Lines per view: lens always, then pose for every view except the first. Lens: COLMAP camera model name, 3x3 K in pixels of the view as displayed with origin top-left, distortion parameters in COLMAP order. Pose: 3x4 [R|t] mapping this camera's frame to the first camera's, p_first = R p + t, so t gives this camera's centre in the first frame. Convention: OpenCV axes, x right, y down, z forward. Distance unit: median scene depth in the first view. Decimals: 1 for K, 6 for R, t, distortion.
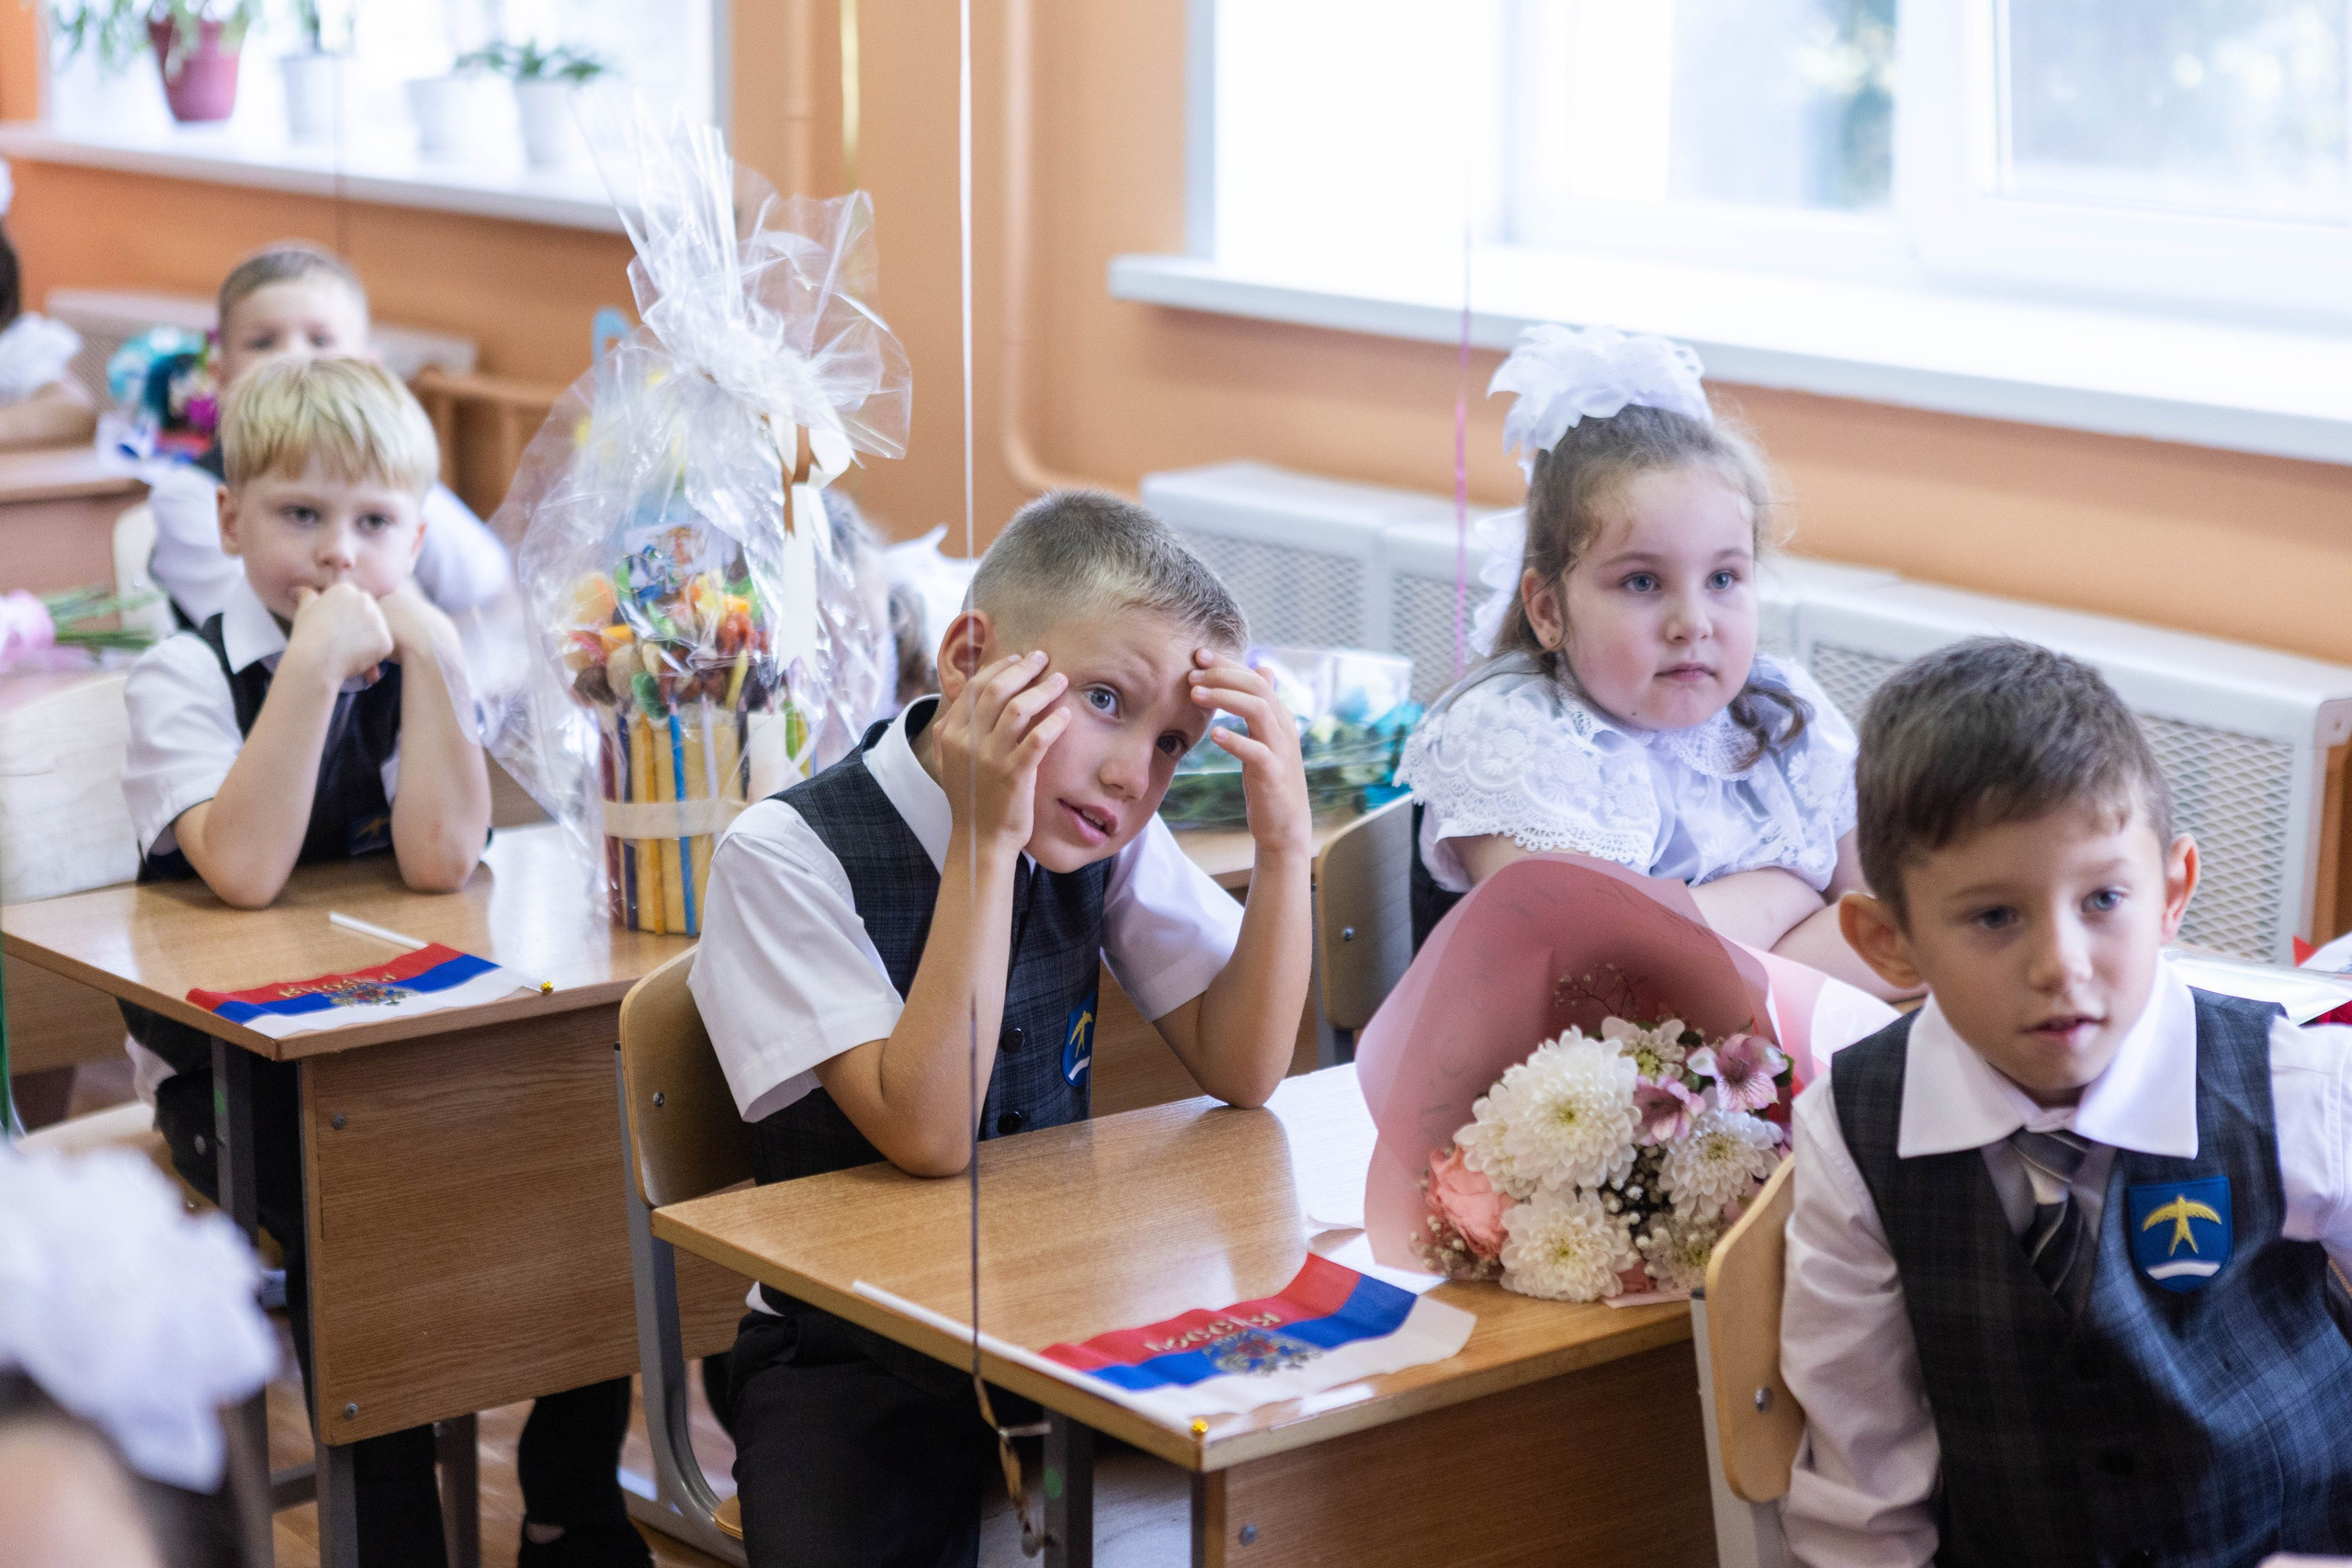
lens RADIAL K [[4496.7, 0, 1176.0], [0, 4496.7, 784.0], [0, 0, 1]] dist [0.042039, 0.010961]
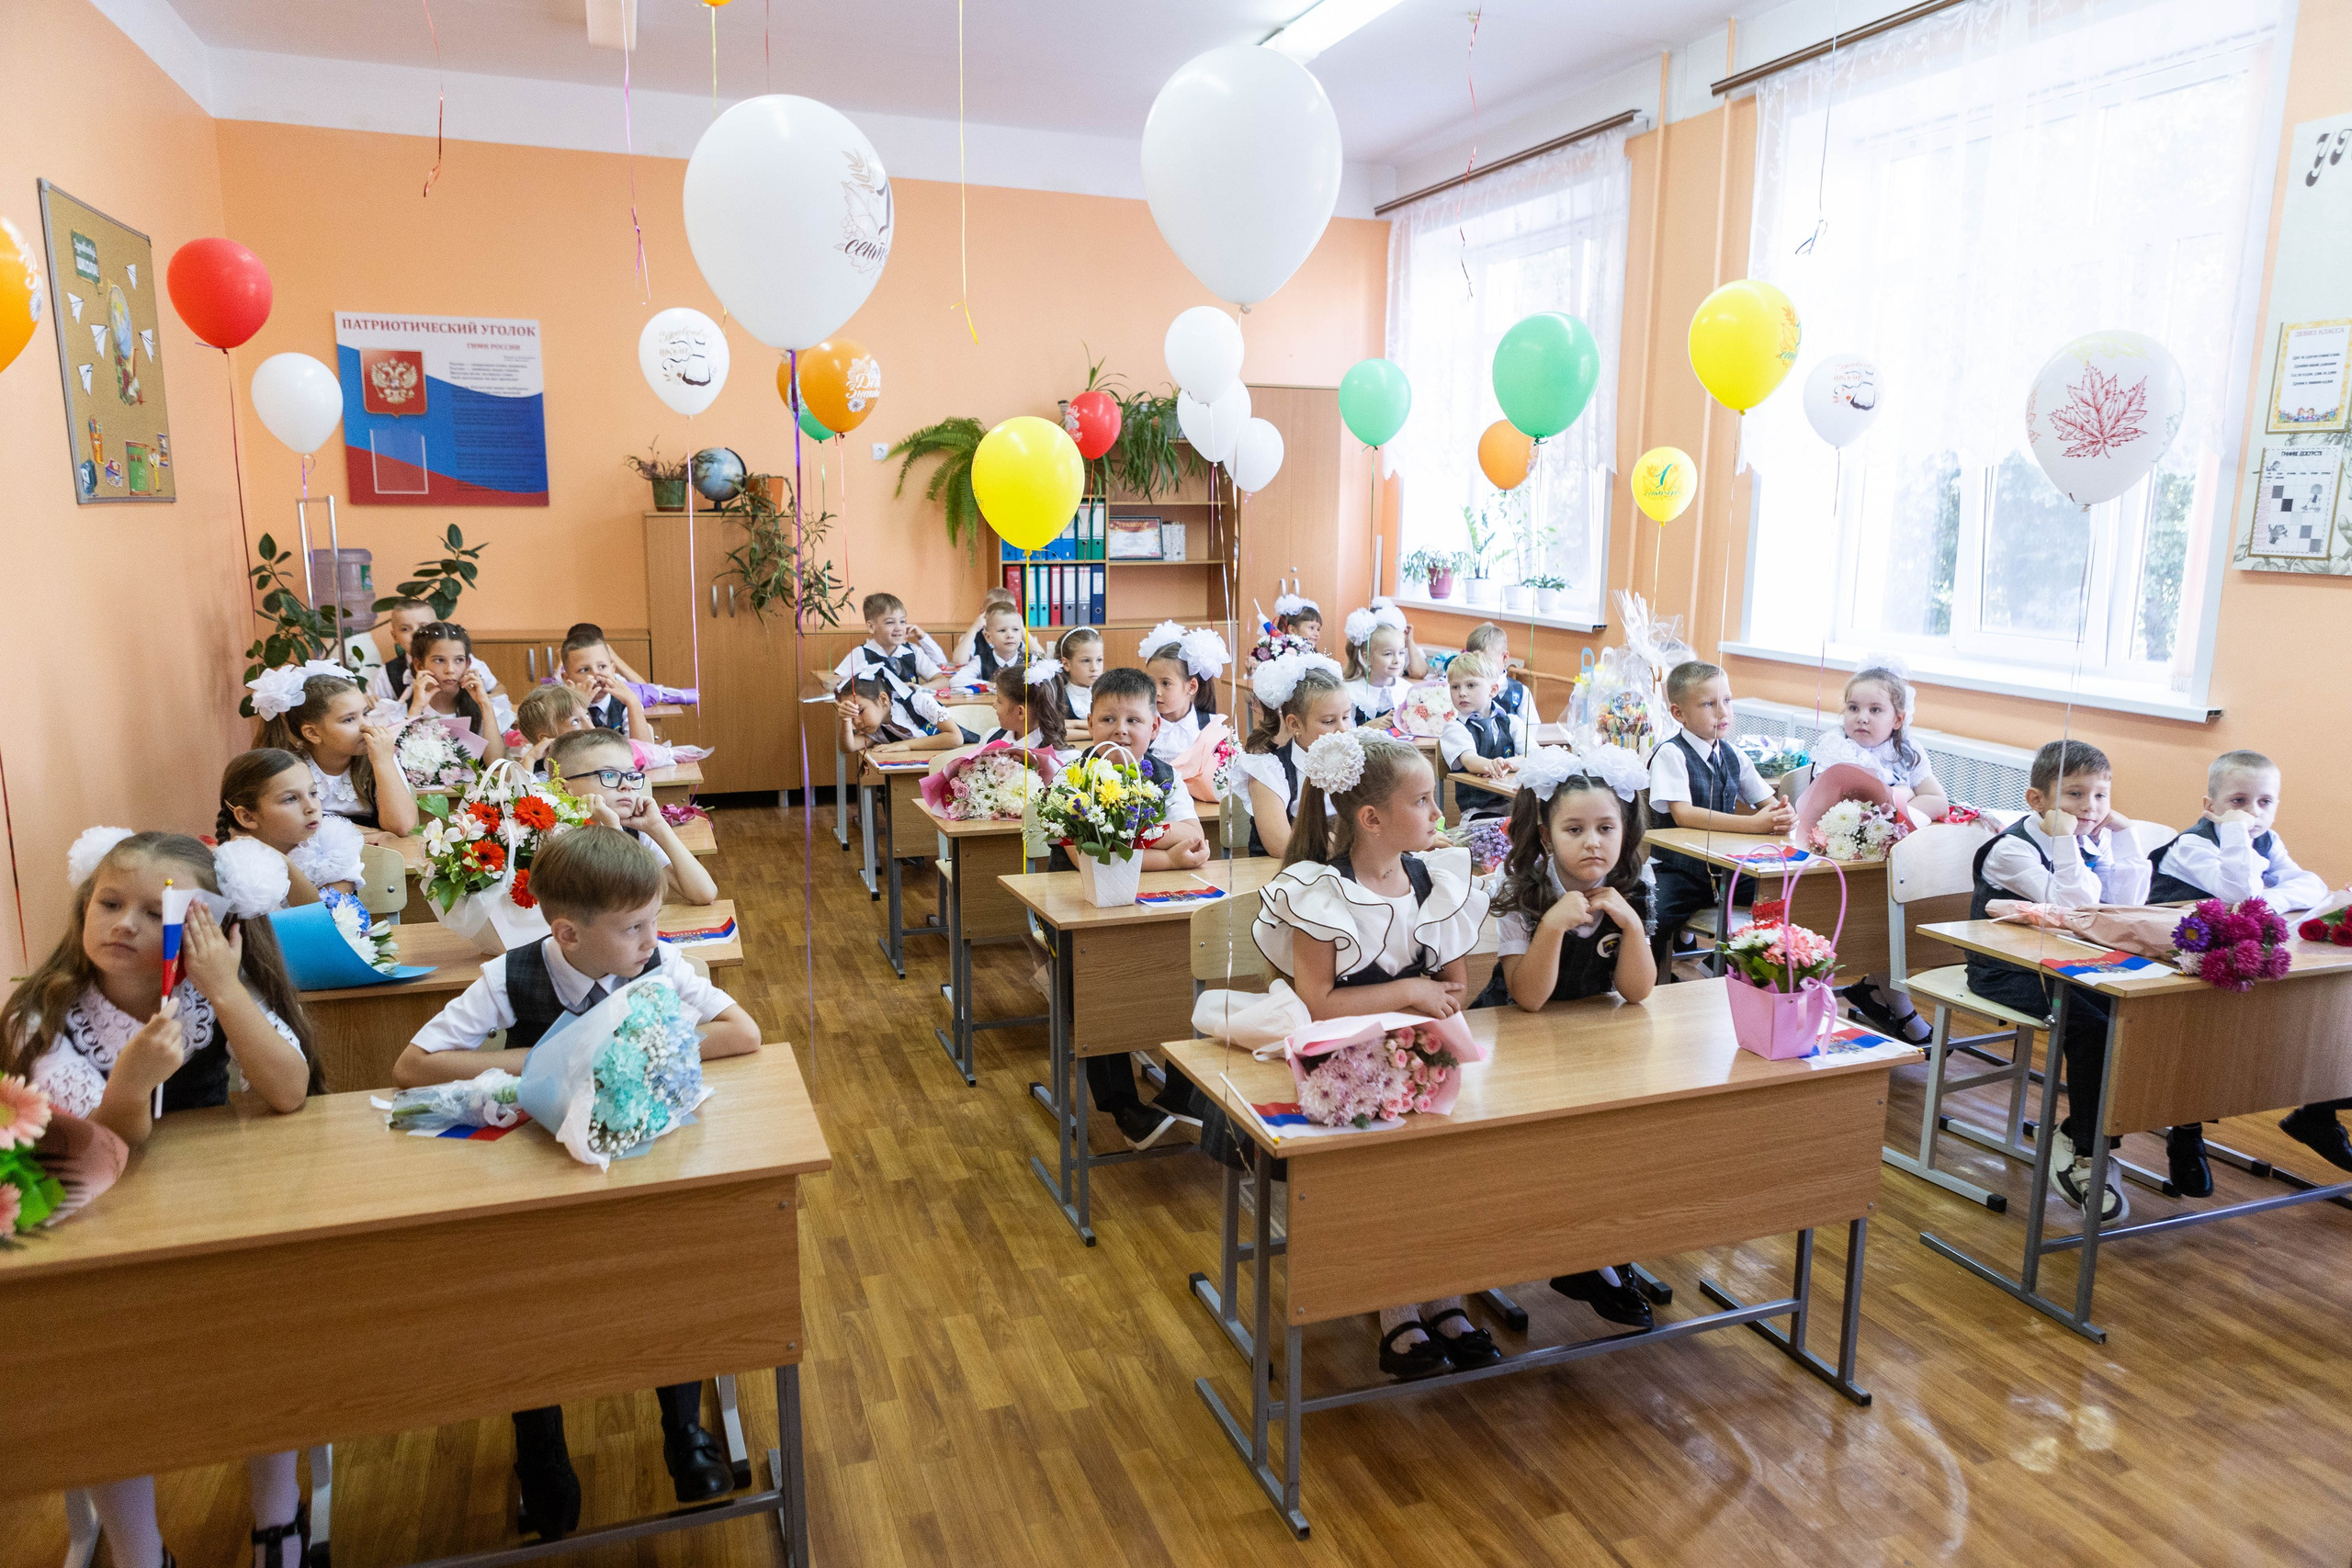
lens RADIAL K [[1578.5, 0, 1172.0], [0, 1578.5, 814.9], [0, 0, 1]] dist [-0.049823, -0.000448]
pose [[0.948701, 0.069793, -0.308375, -0.054348], [-0.073536, 0.997292, -0.000518, 0.092473], [0.307504, 0.023168, 0.951265, -0.552663]]
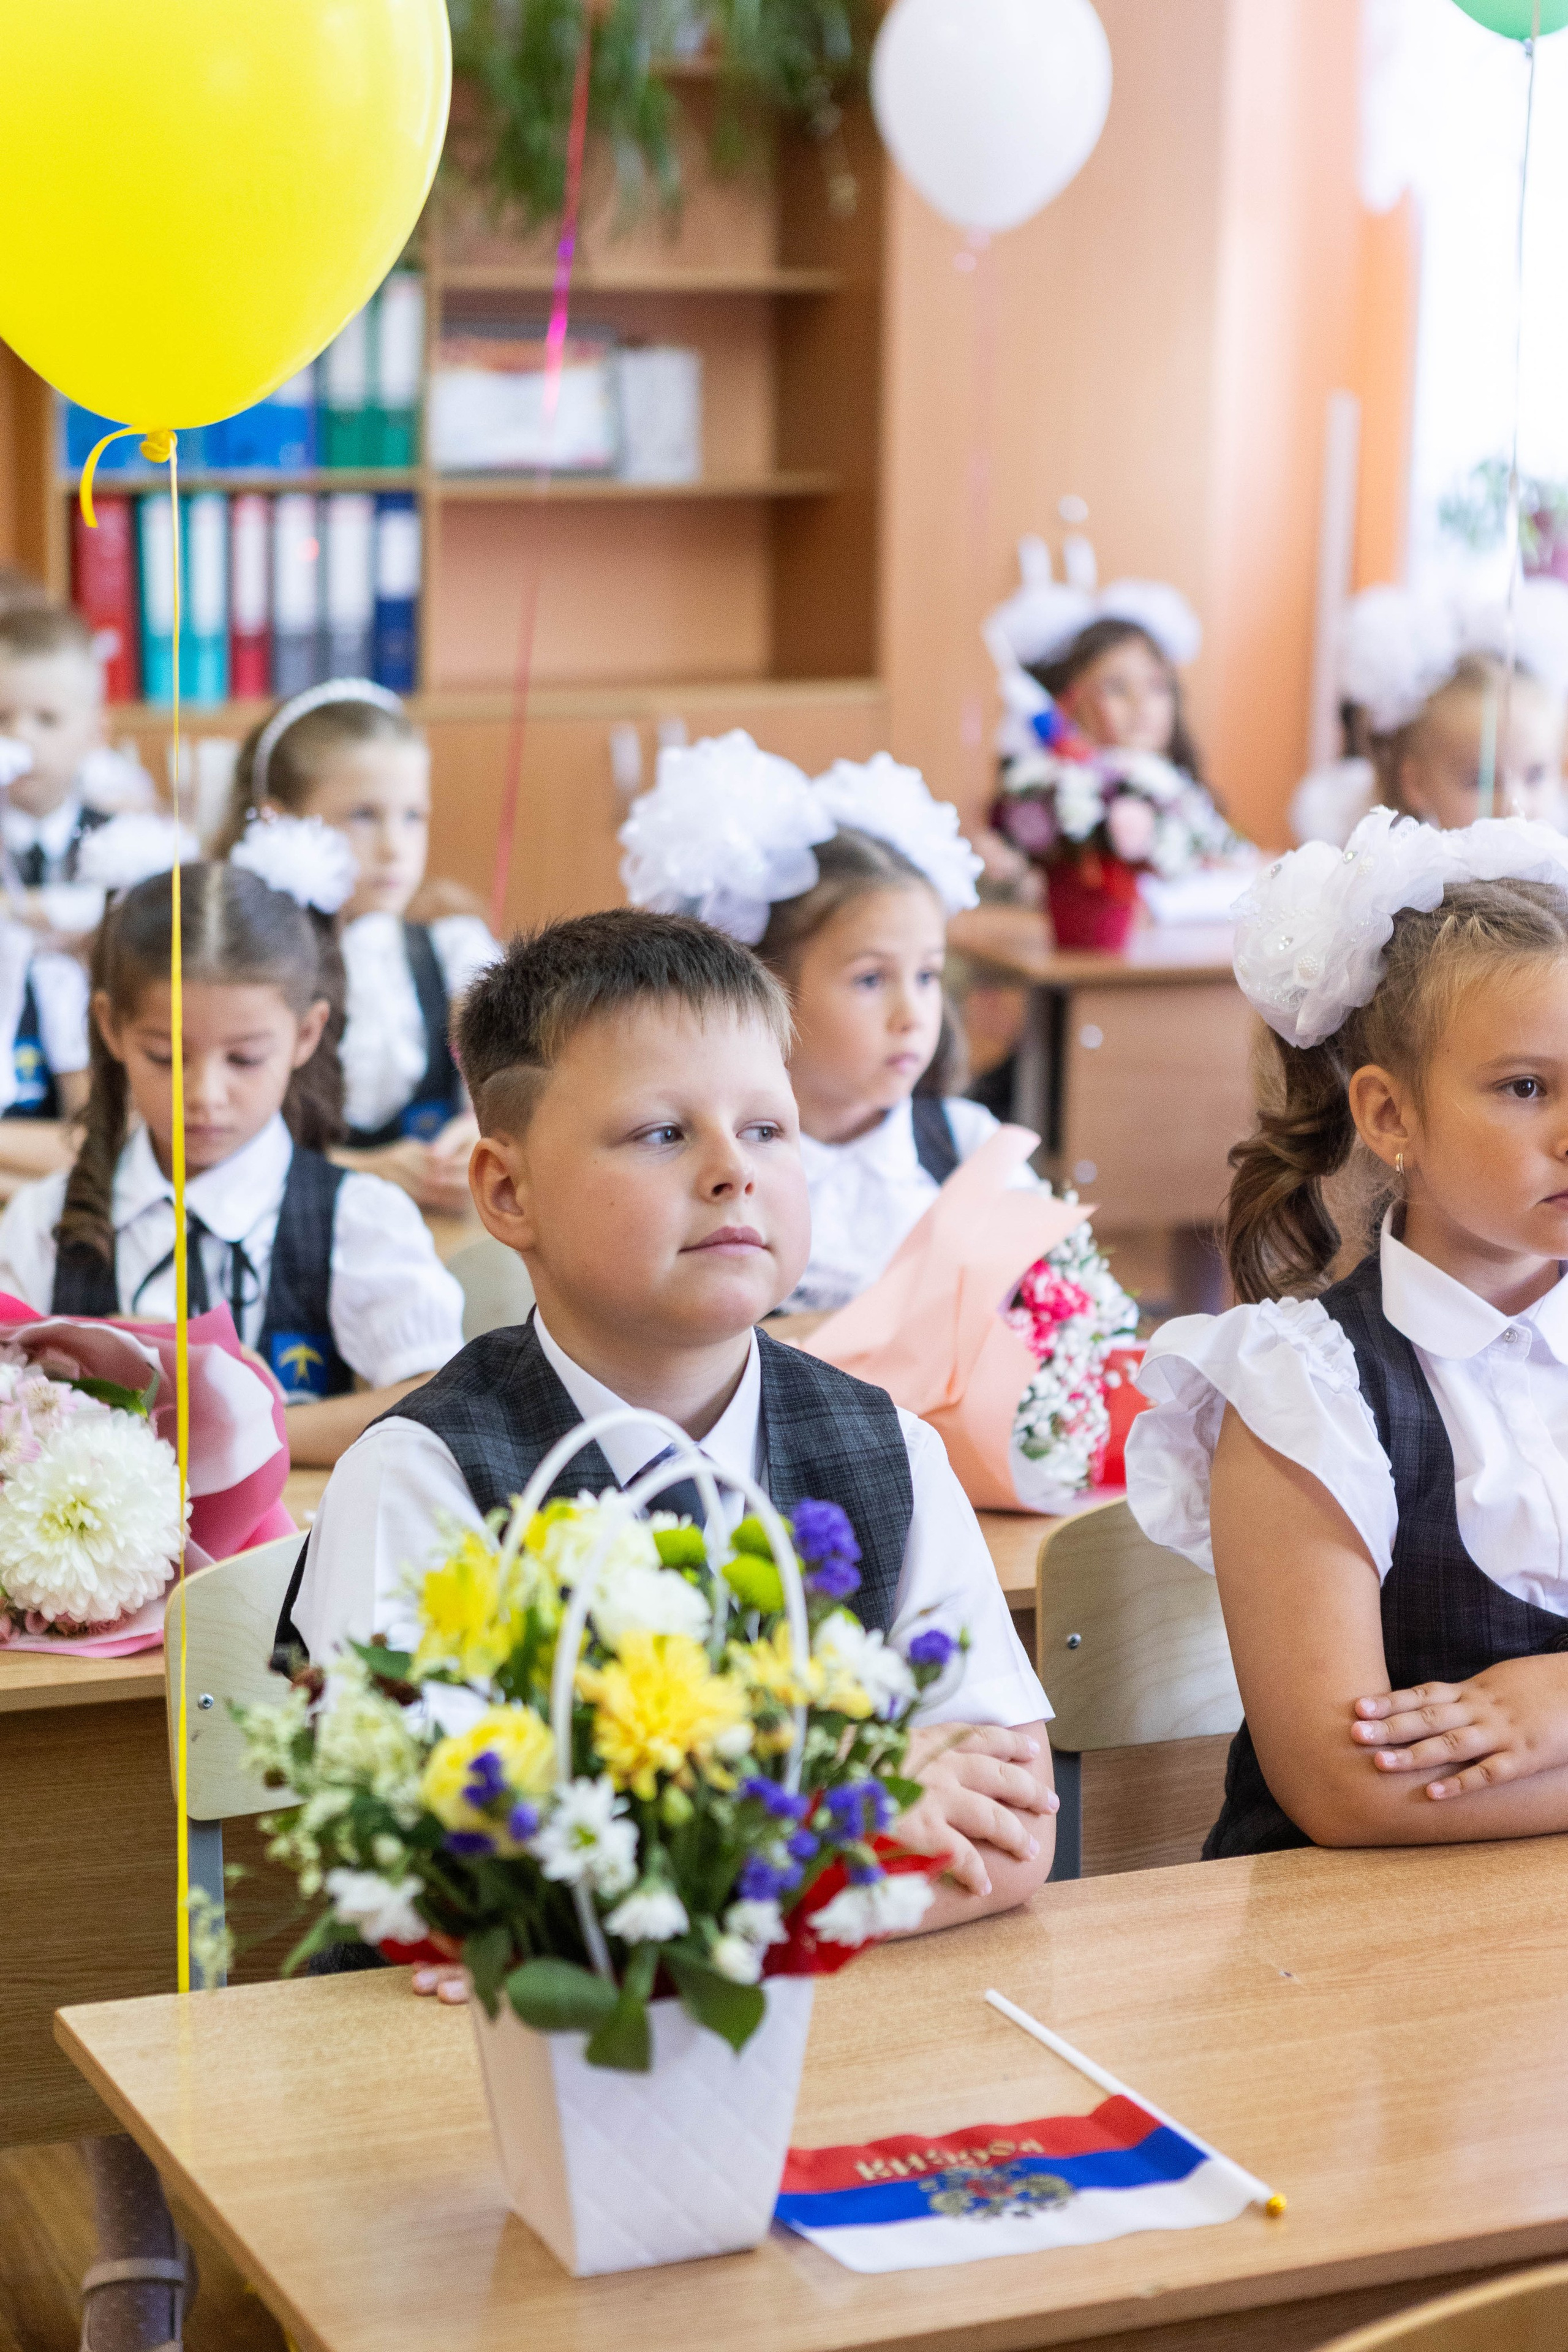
lens RADIAL K [[4497.1, 0, 784.0], [0, 4497.1, 1176.0], [0, 0, 1]] dist [0.042039, 0.010961]
pose [[0.963754, 0.066701, -0.258321, -0.249971], [-0.071554, 0.997392, -0.009421, 0.019920], [0.257019, 0.027564, 0.966013, -0.136823]]
